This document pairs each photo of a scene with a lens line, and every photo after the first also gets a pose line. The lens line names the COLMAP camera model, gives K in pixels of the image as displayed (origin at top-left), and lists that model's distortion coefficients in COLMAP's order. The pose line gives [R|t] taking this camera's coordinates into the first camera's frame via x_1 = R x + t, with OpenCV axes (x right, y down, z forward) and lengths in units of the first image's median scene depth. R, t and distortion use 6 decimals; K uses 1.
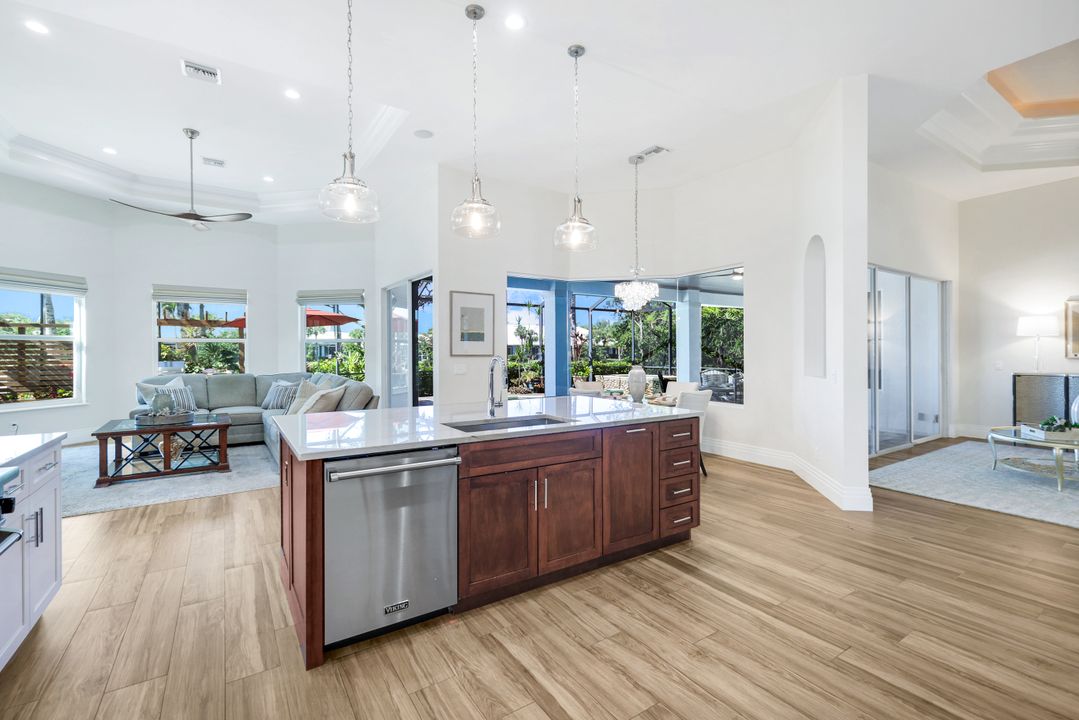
lens RADIAL K [[478.2, 0, 541.6], [0, 478.2, 349.6], [0, 0, 1]] dist [0.004046, -0.000283]
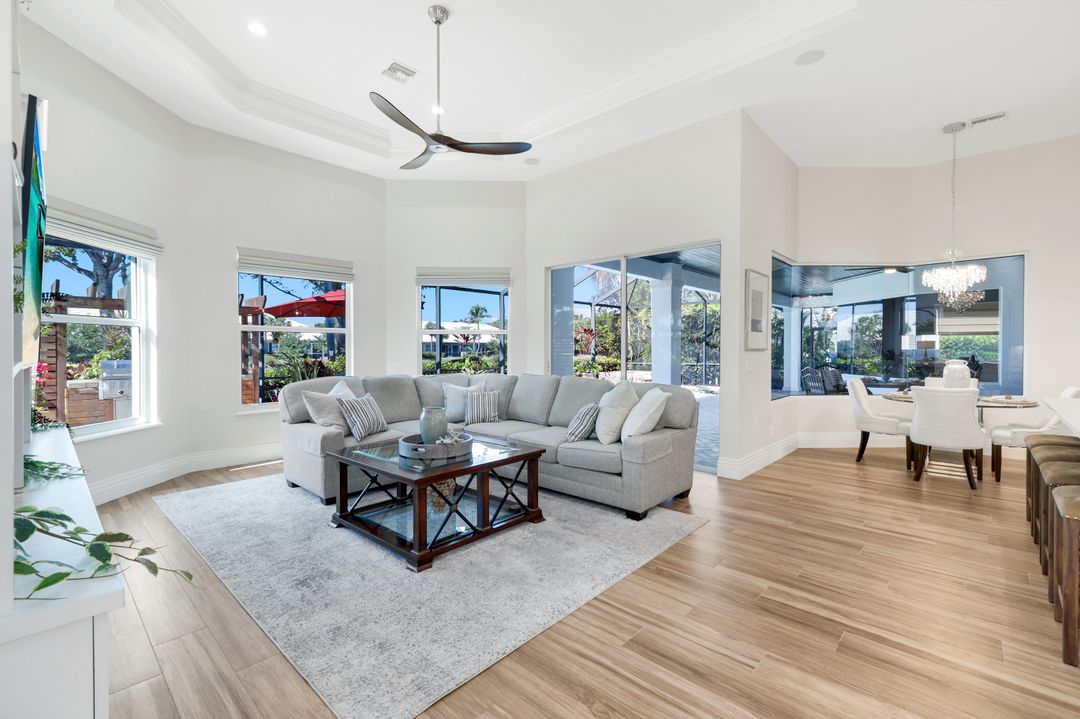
lens RADIAL K [[469.6, 0, 543.7], [0, 469.6, 351.5], [0, 0, 1]] dist [-0.003514, -0.000308]
pose [[0.972225, -0.001429, 0.234042, -0.658446], [-0.000803, 0.999955, 0.009442, 0.008526], [-0.234045, -0.009368, 0.972181, 0.293962]]
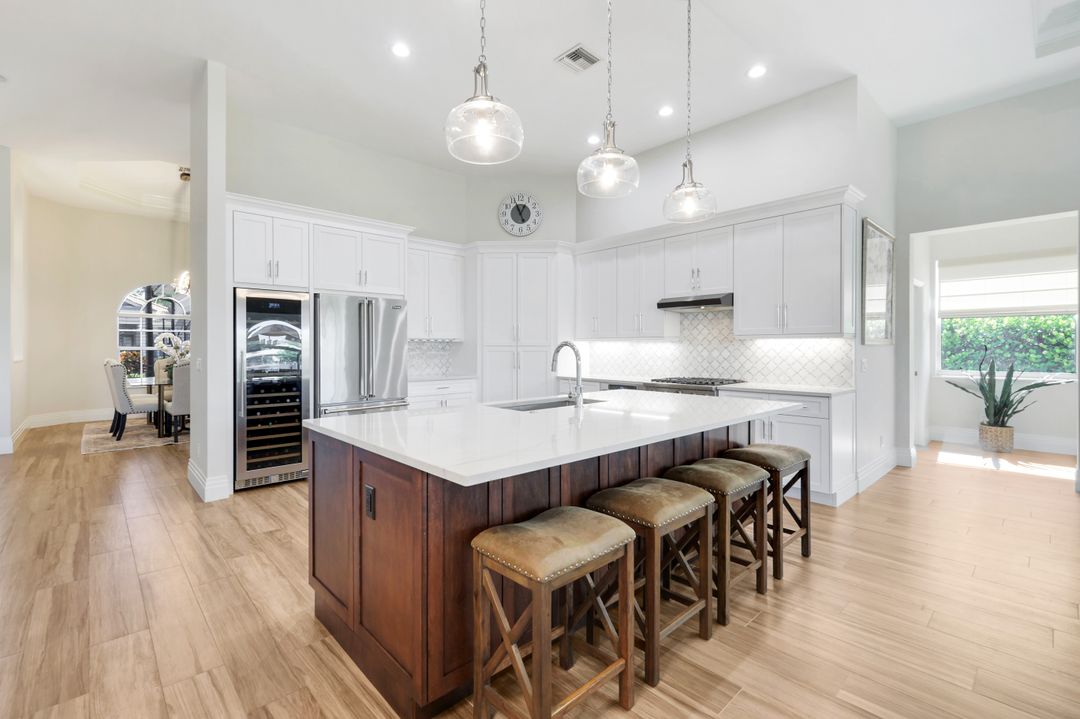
lens RADIAL K [[480.4, 0, 541.0], [0, 480.4, 352.8], [0, 0, 1]] dist [0.001351, 0.000624]
pose [[-0.985905, 0.003882, -0.167262, 0.058931], [0.003204, 0.999986, 0.004319, 0.014717], [0.167277, 0.003722, -0.985903, 0.908240]]
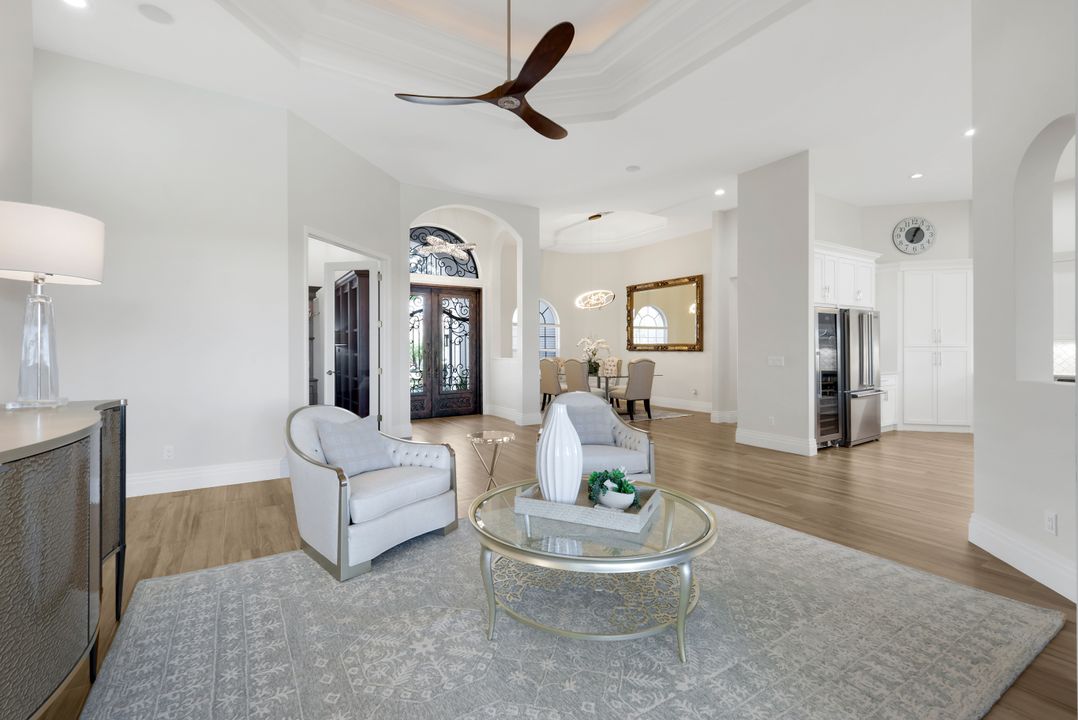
lens RADIAL K [[480.6, 0, 542.2], [0, 480.6, 350.7], [0, 0, 1]] dist [0.002270, 0.000084]
pose [[-0.999877, 0.003712, 0.015244, 0.858633], [0.003660, 0.999988, -0.003382, 0.014609], [-0.015256, -0.003326, -0.999878, 1.119928]]
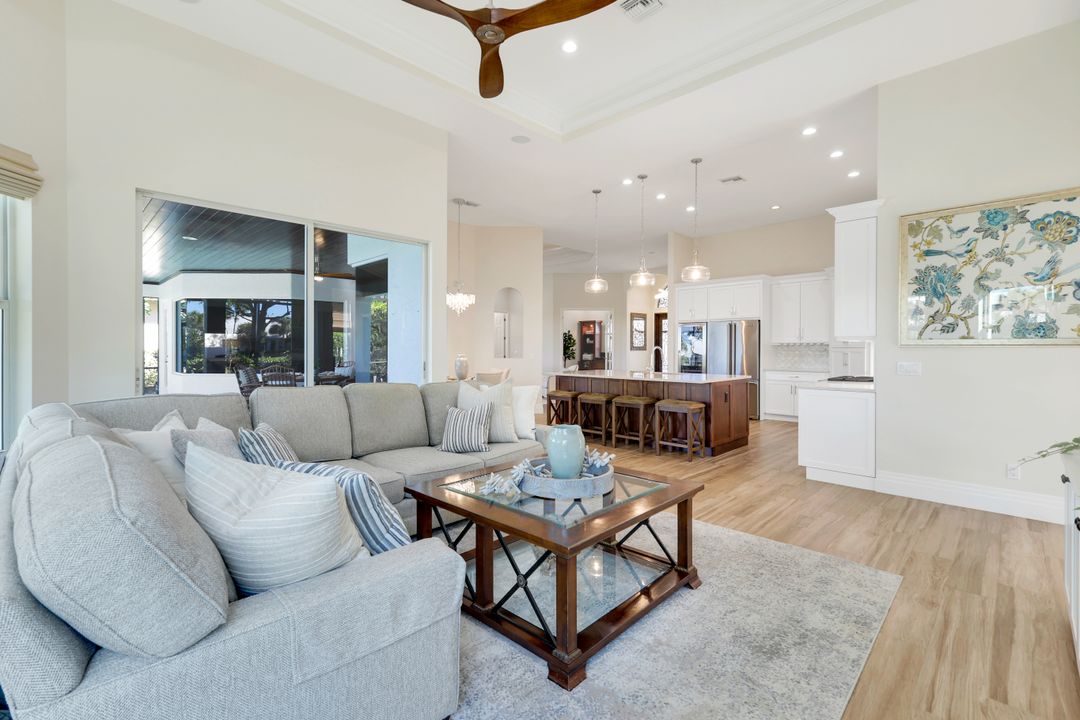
lens RADIAL K [[479.0, 0, 540.3], [0, 479.0, 347.5], [0, 0, 1]] dist [-0.000230, -0.000034]
pose [[-0.202677, 0.003704, 0.979239, -1.033721], [-0.004466, 0.999979, -0.004706, 0.013871], [-0.979235, -0.005327, -0.202656, 0.931402]]
